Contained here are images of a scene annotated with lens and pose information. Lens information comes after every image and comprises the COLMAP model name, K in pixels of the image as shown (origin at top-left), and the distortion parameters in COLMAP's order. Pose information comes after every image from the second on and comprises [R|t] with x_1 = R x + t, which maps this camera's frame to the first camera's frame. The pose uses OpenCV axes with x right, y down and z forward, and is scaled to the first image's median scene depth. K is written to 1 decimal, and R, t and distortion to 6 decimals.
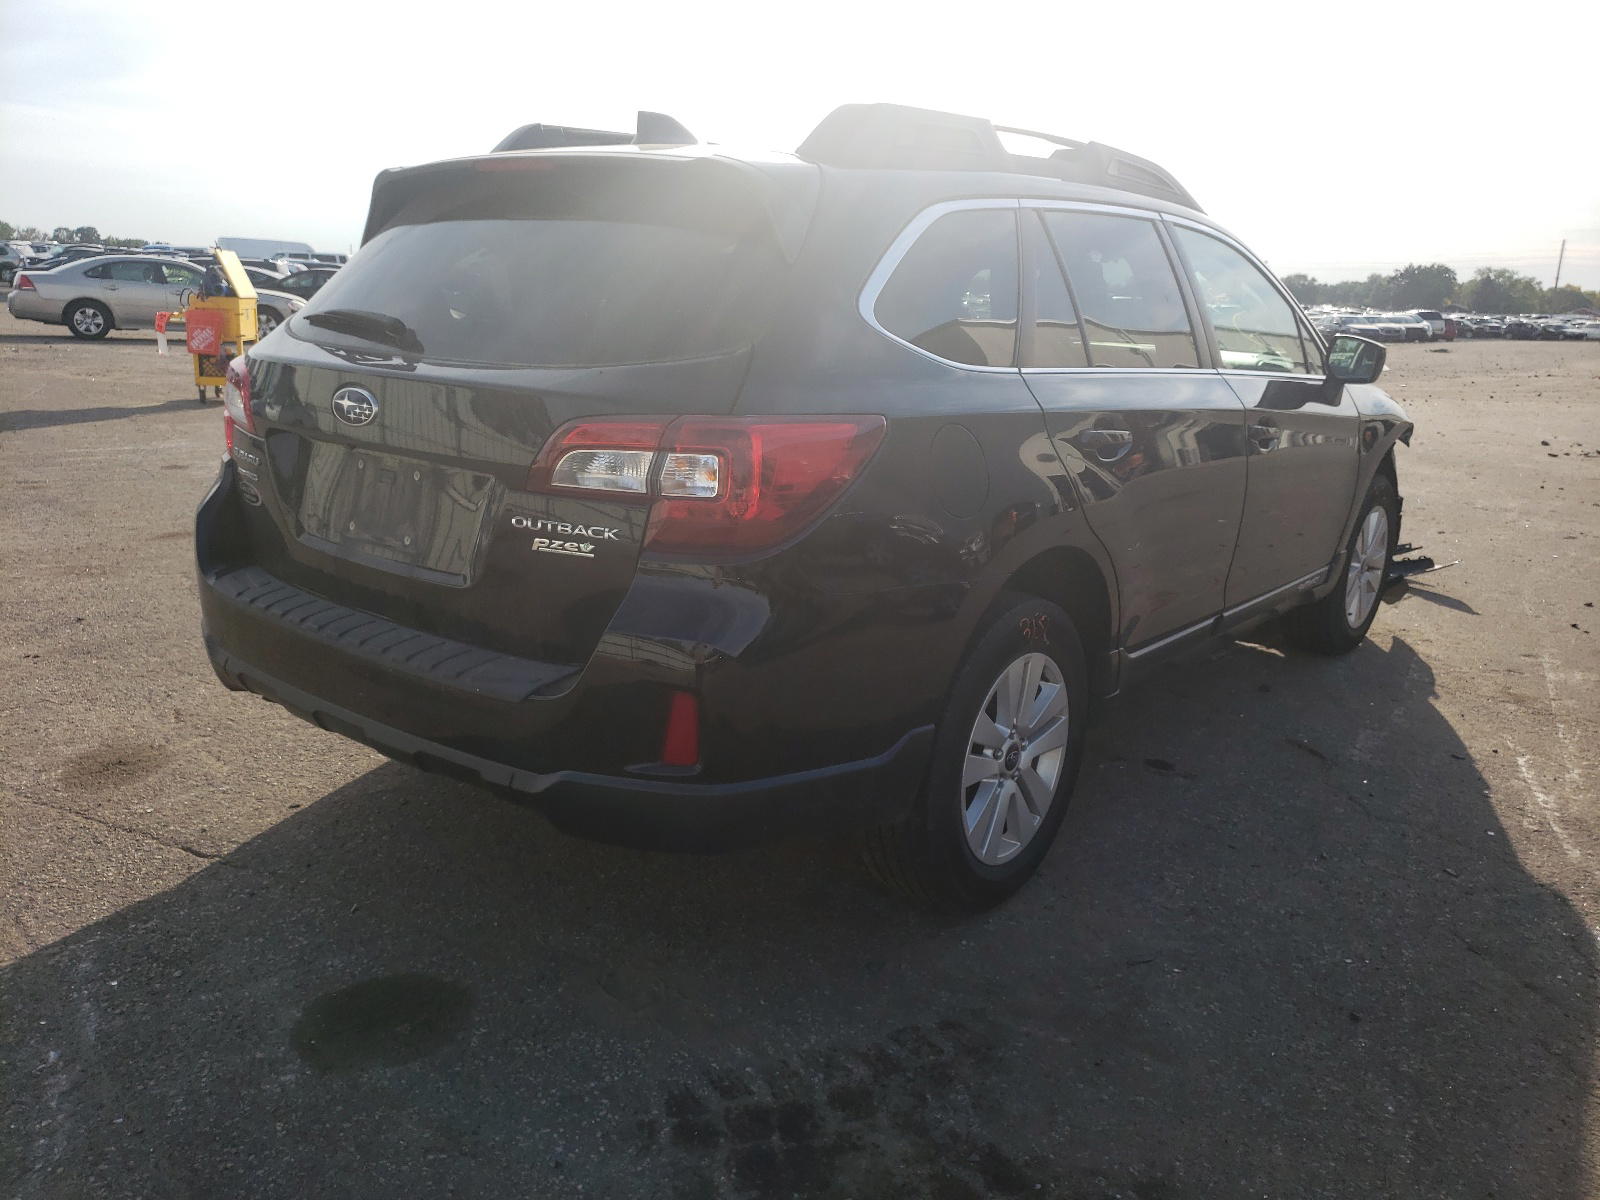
lens RADIAL K [[1293.4, 0, 799.1], [0, 1293.4, 604.2], [0, 0, 1]] dist [0.001266, 0.048358]
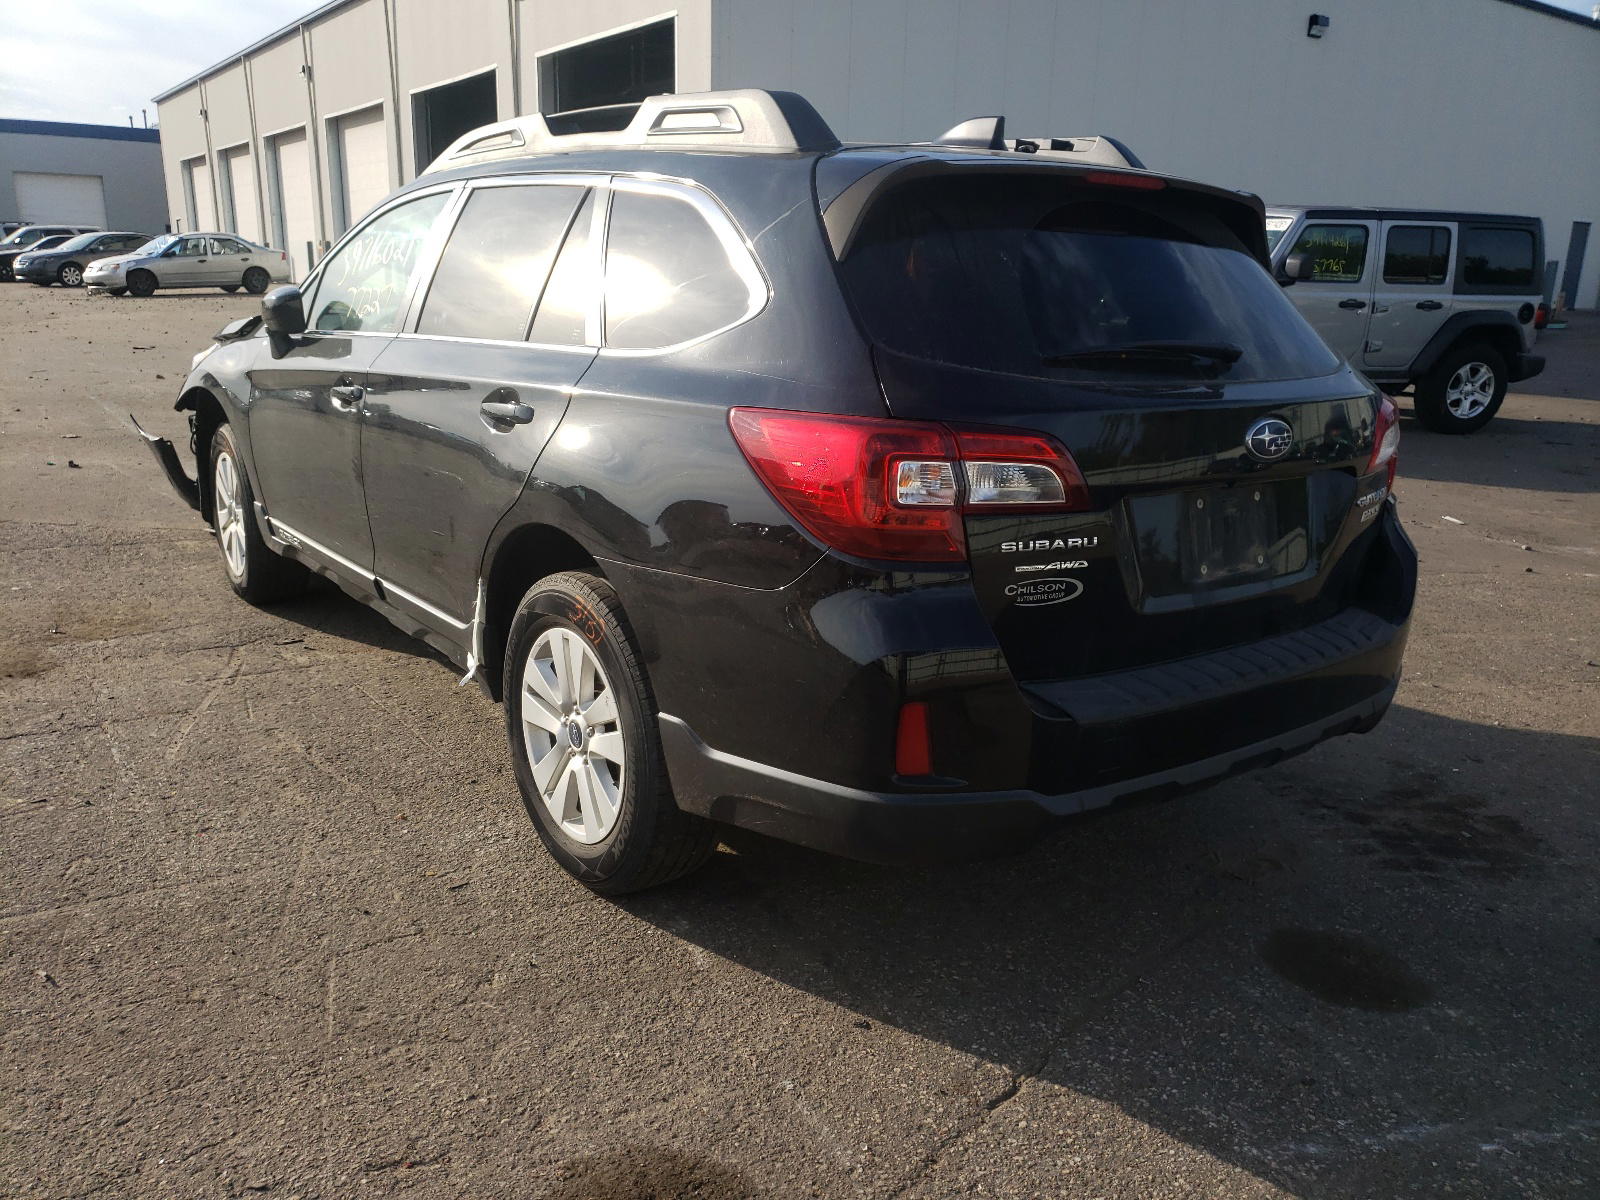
lens RADIAL K [[1293.4, 0, 799.1], [0, 1293.4, 604.2], [0, 0, 1]] dist [0.001266, 0.048358]
pose [[0.218769, -0.280624, 0.934554, -1.378935], [0.203648, 0.949794, 0.237528, -0.340640], [-0.954289, 0.138357, 0.264934, 1.102597]]
